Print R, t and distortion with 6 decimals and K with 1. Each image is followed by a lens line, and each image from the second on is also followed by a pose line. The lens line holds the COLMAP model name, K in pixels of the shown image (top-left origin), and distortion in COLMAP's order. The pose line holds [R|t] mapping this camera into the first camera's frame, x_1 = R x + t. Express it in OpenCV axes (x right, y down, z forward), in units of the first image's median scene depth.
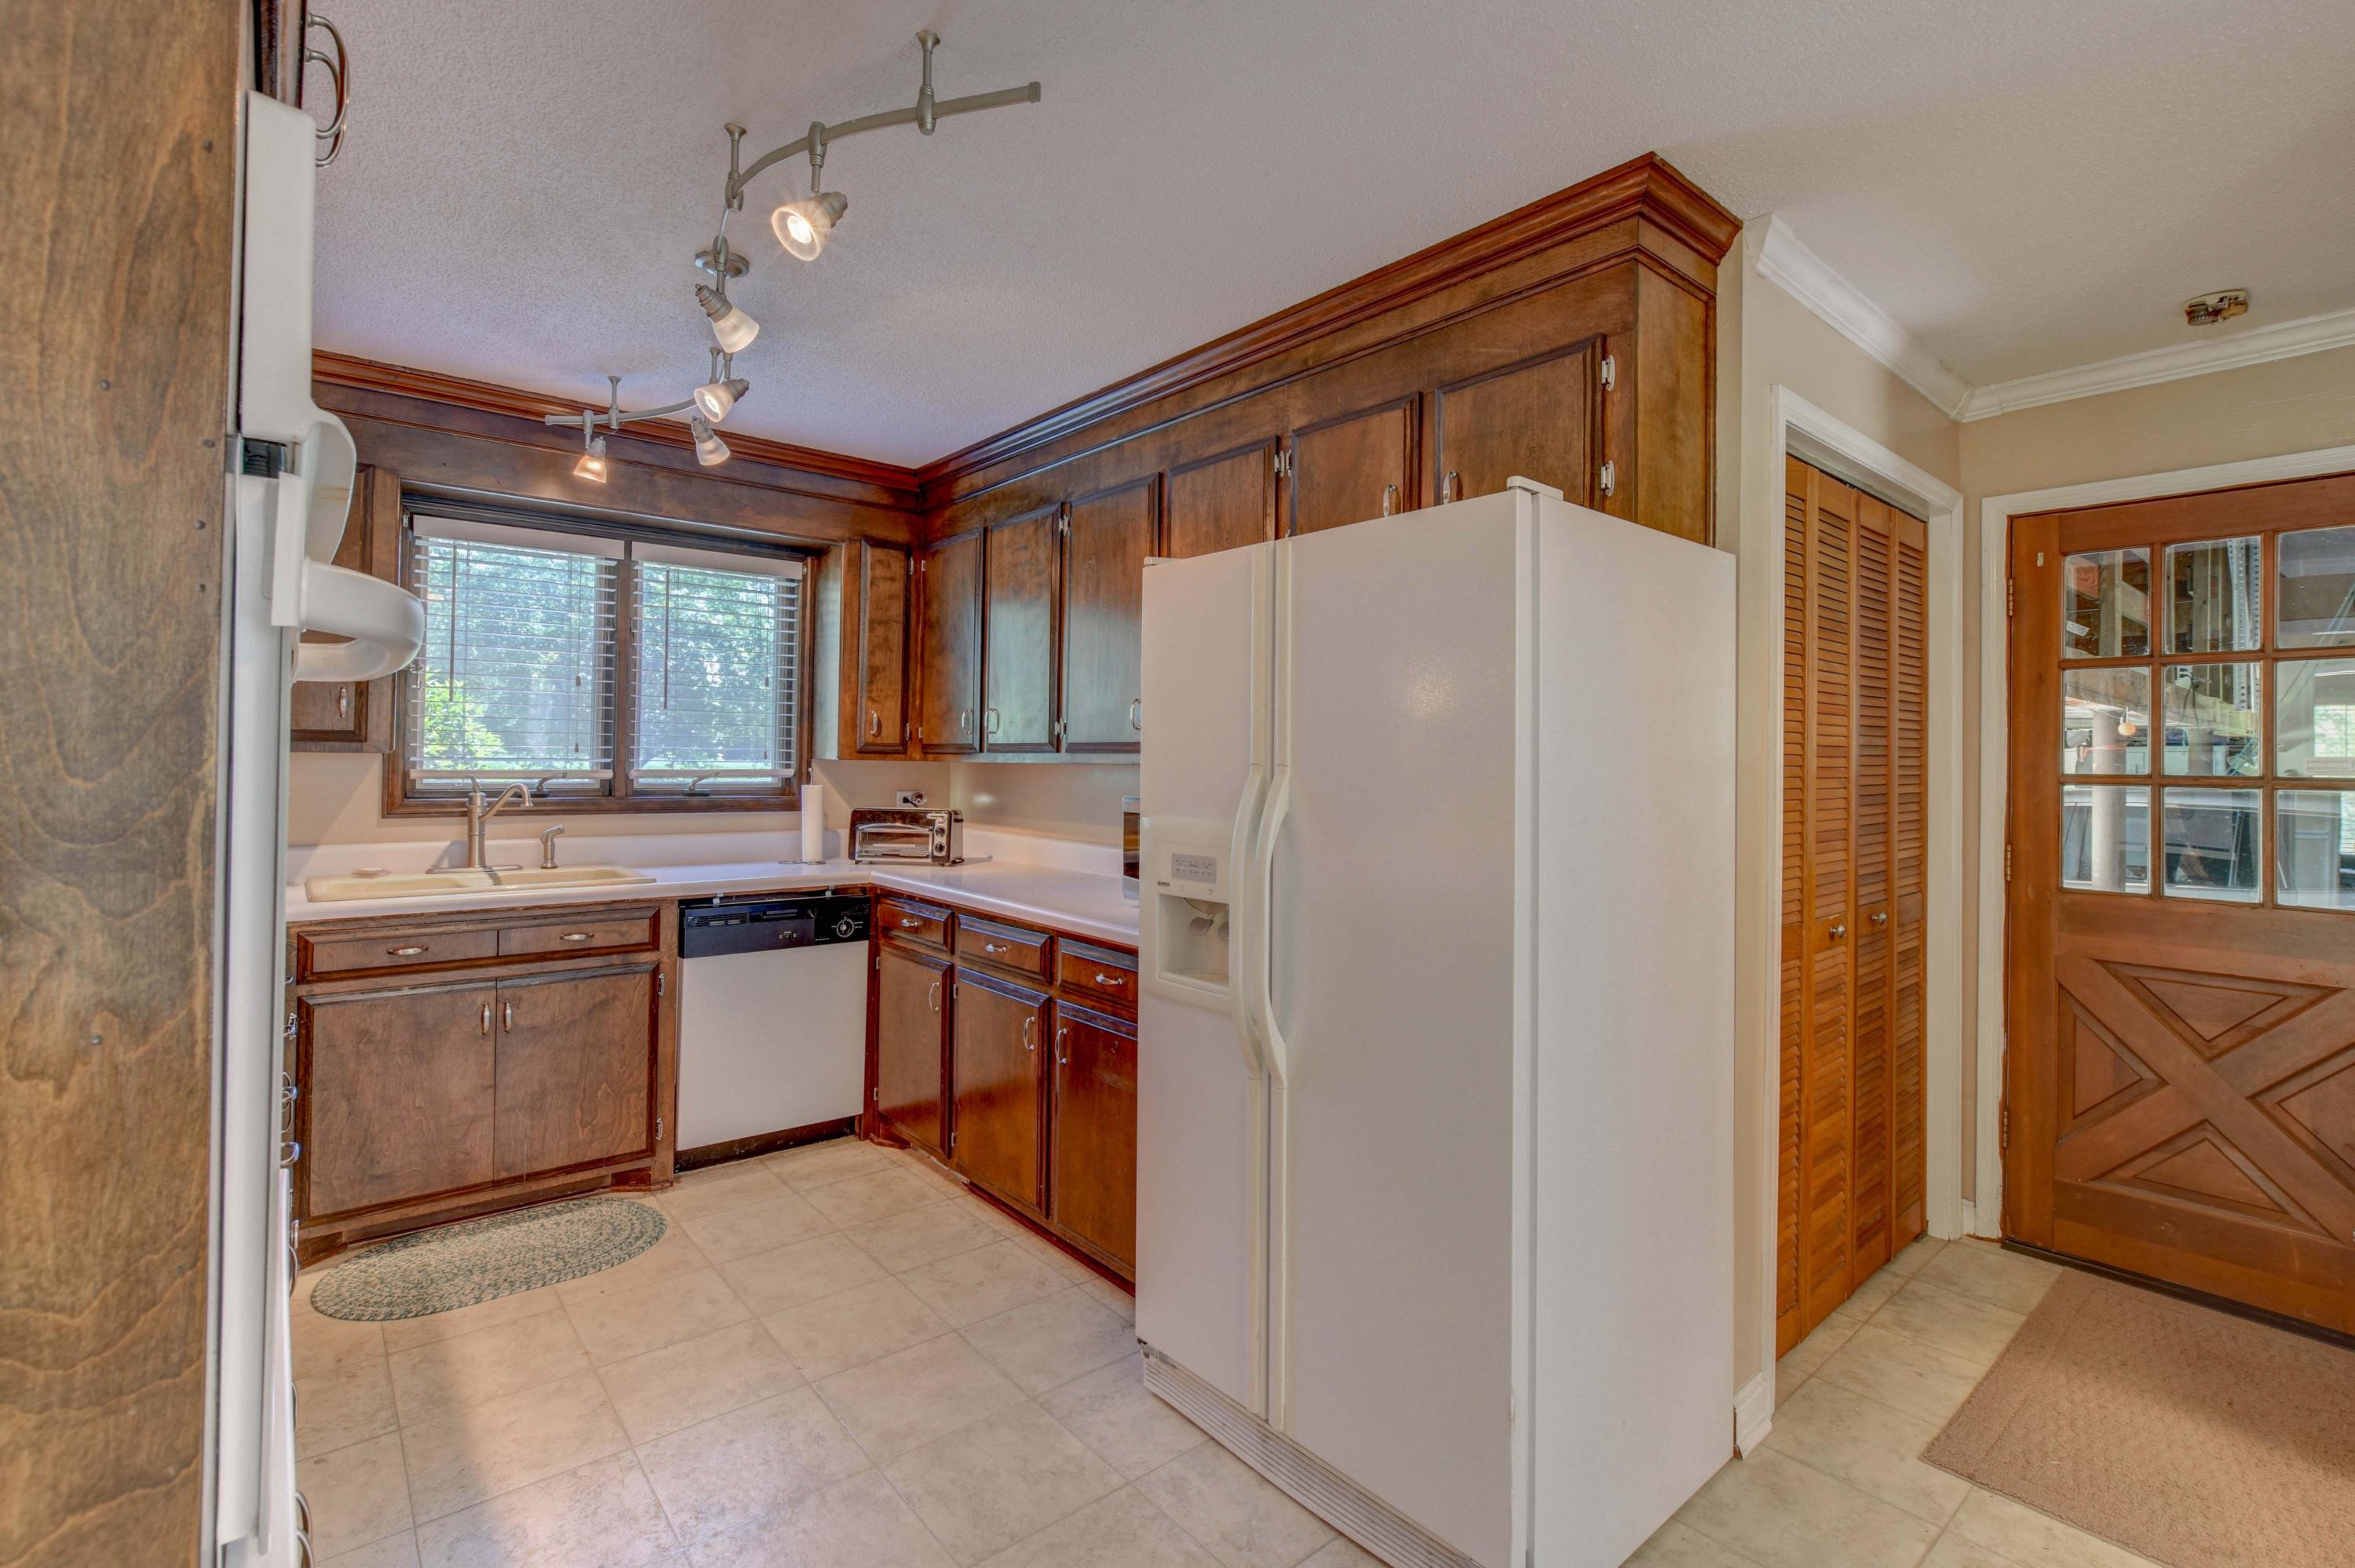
lens RADIAL K [[1030.7, 0, 1199.7], [0, 1030.7, 746.5], [0, 0, 1]] dist [-0.019919, 0.001467]
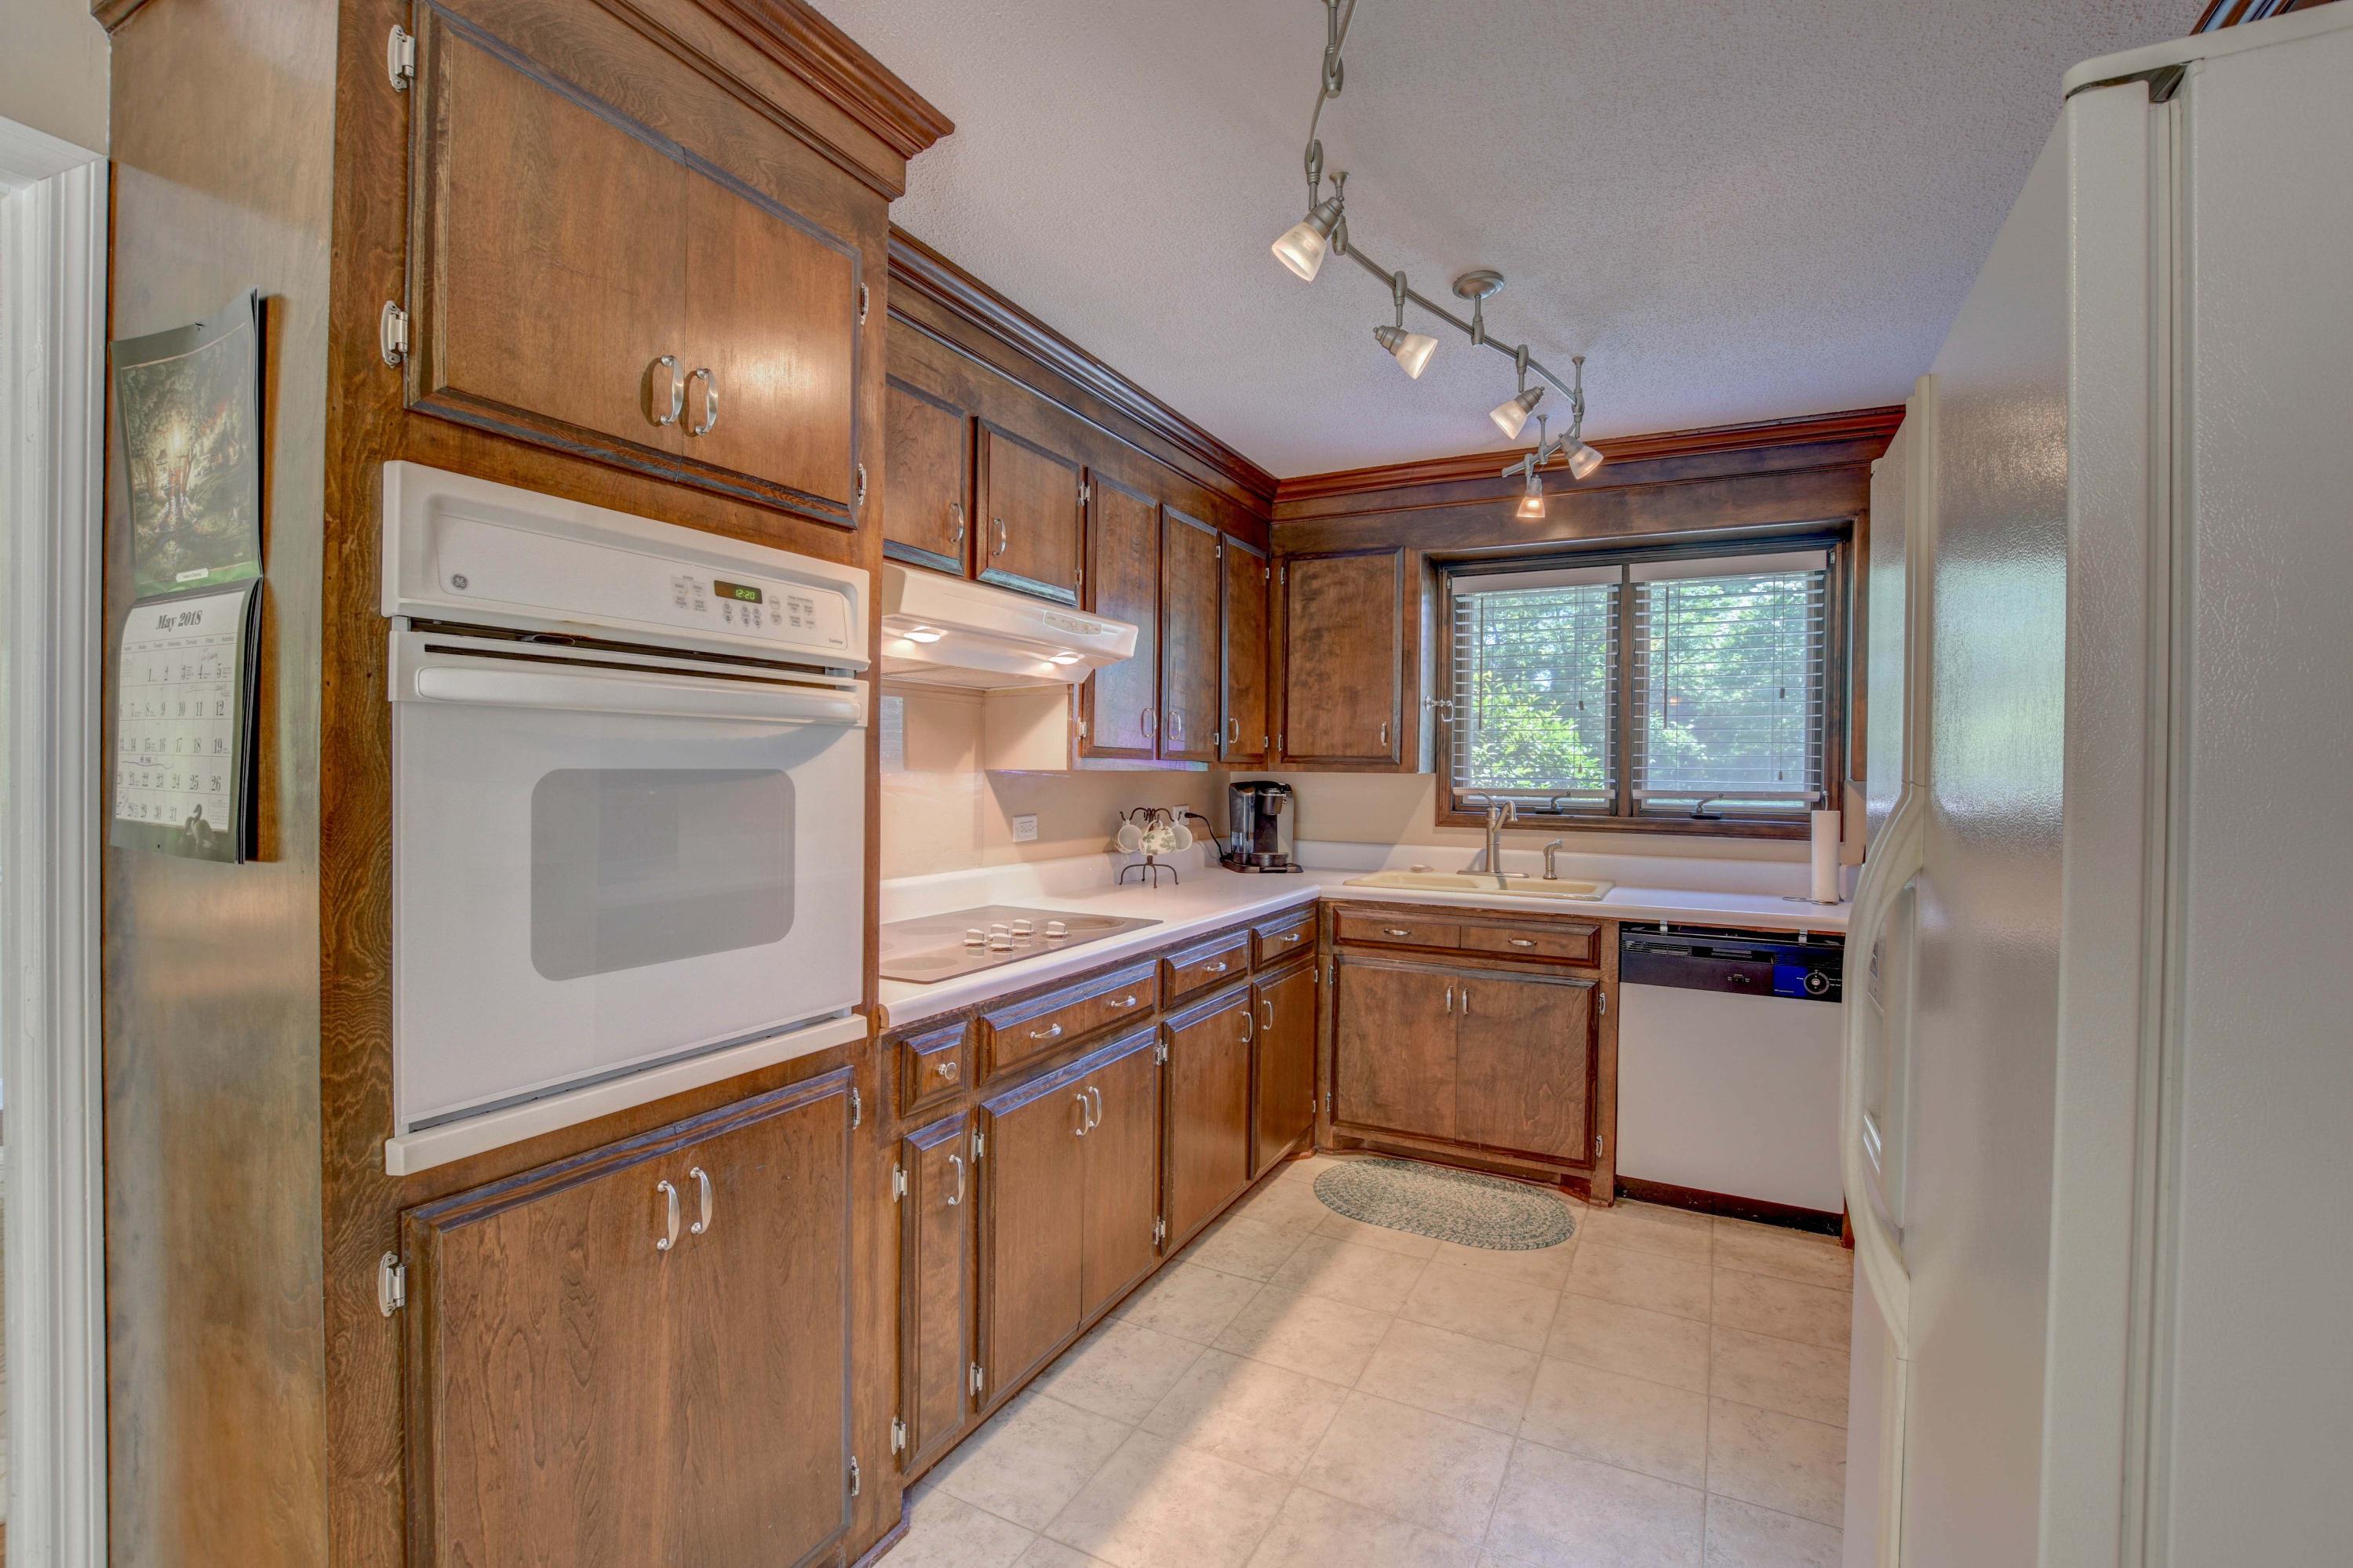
lens RADIAL K [[1029.9, 0, 1177.4], [0, 1029.9, 781.3], [0, 0, 1]] dist [-0.019919, 0.001467]
pose [[0.382978, 0.003467, -0.923751, 0.256034], [0.006672, 0.999956, 0.006519, 0.005457], [0.923733, -0.008660, 0.382938, 0.244209]]
